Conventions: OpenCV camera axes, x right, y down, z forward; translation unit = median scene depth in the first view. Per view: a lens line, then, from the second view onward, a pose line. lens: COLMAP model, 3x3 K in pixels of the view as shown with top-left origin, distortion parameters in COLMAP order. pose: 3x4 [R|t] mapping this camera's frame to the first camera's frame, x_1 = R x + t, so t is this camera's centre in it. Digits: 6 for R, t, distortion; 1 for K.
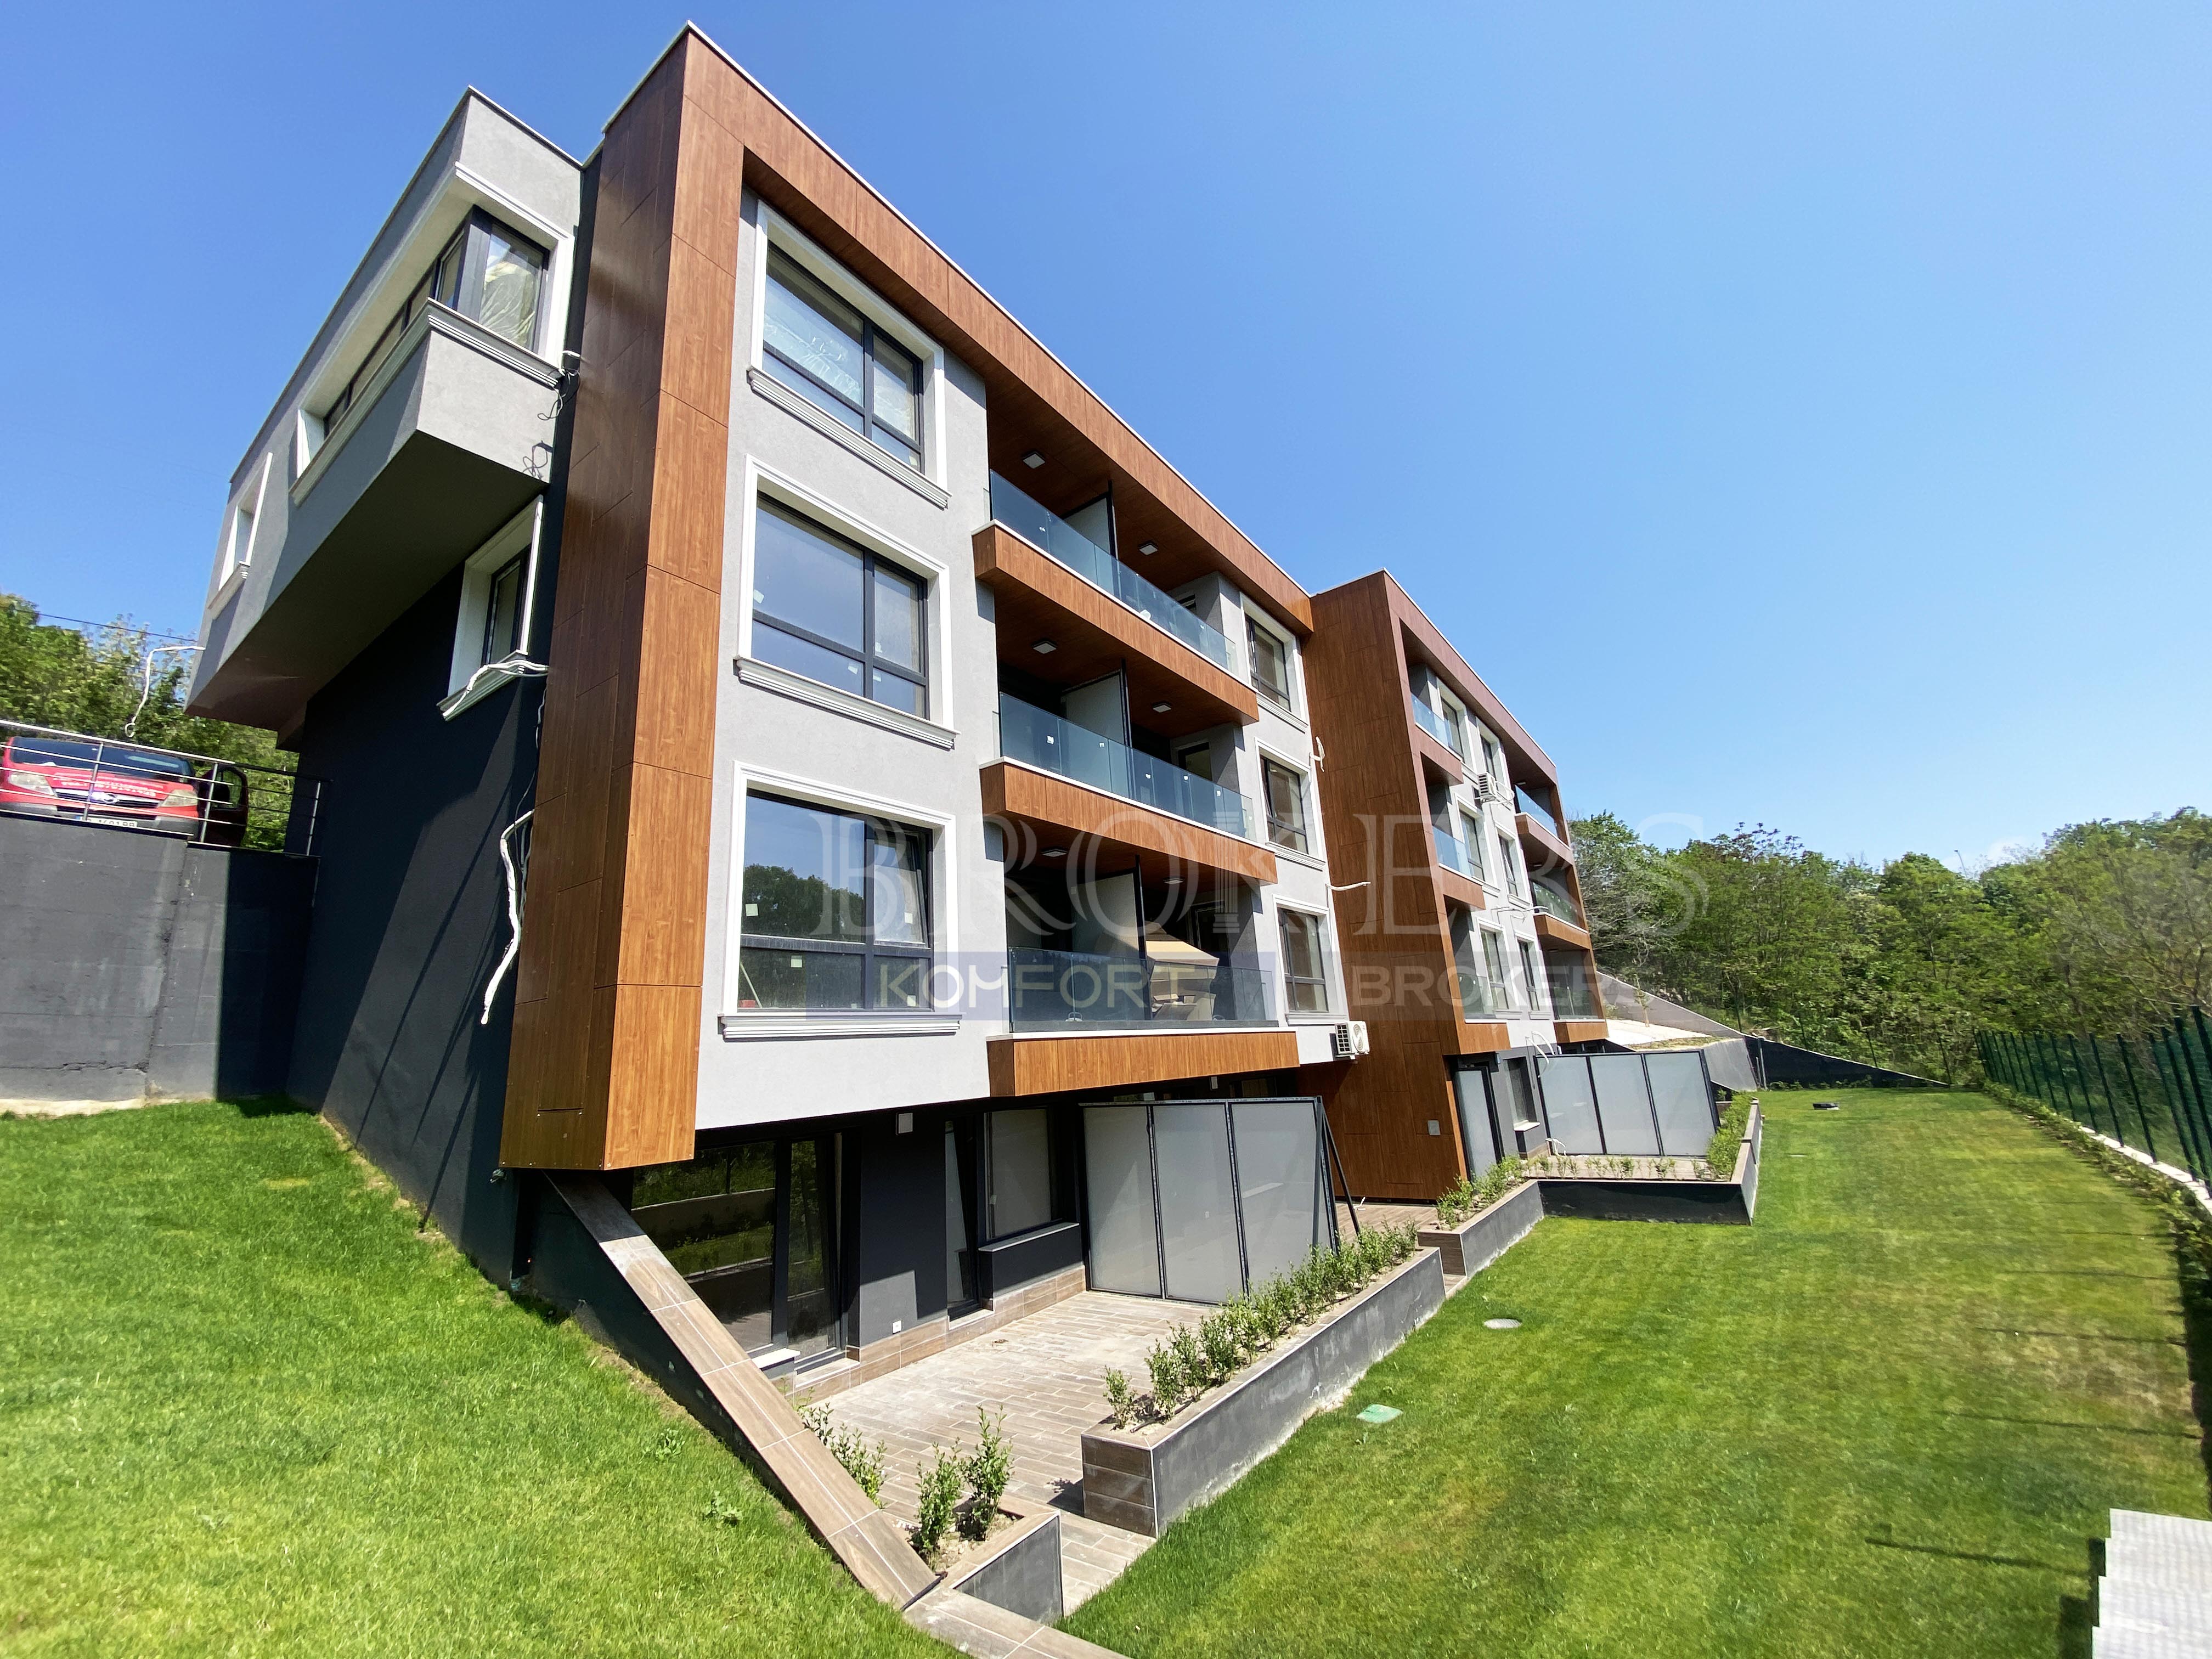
lens RADIAL K [[914.3, 0, 1106.0], [0, 914.3, 829.5], [0, 0, 1]] dist [-0.033102, -0.000294]
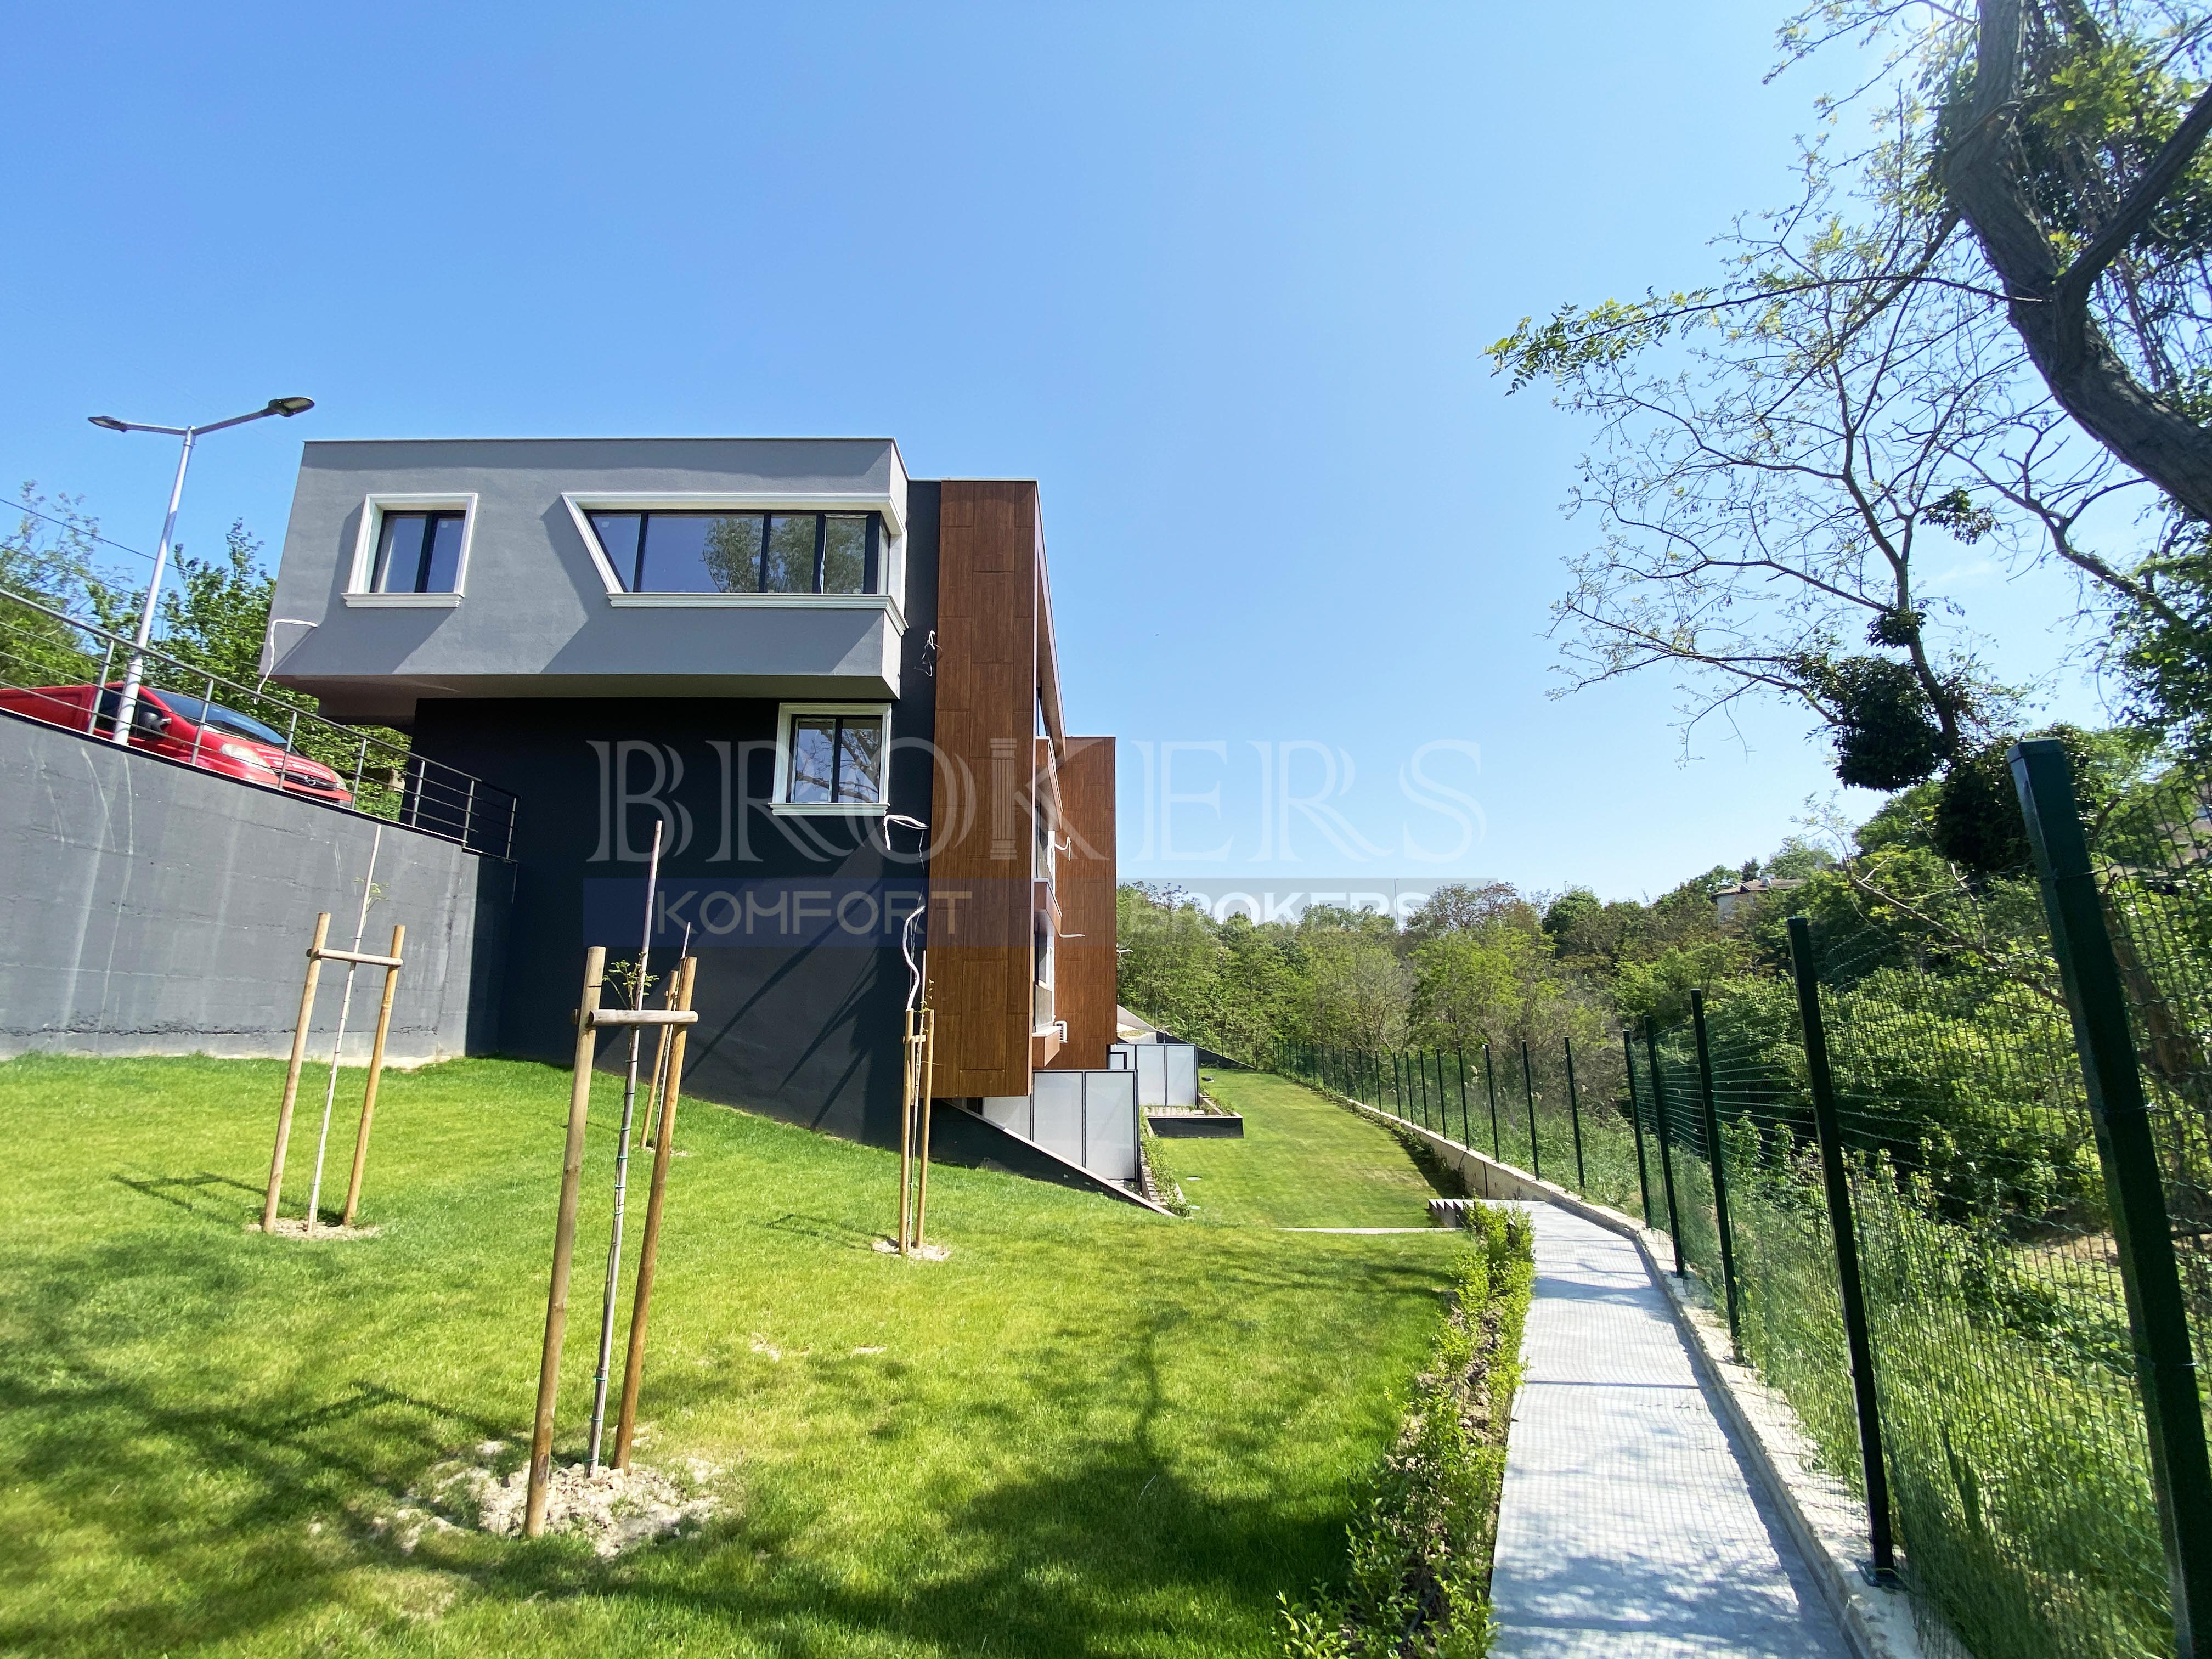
lens RADIAL K [[914.3, 0, 1106.0], [0, 914.3, 829.5], [0, 0, 1]] dist [-0.033102, -0.000294]
pose [[0.792001, 0.175151, 0.584856, -0.823688], [-0.198961, 0.979714, -0.023974, -0.119164], [-0.577191, -0.097376, 0.810783, -0.392736]]
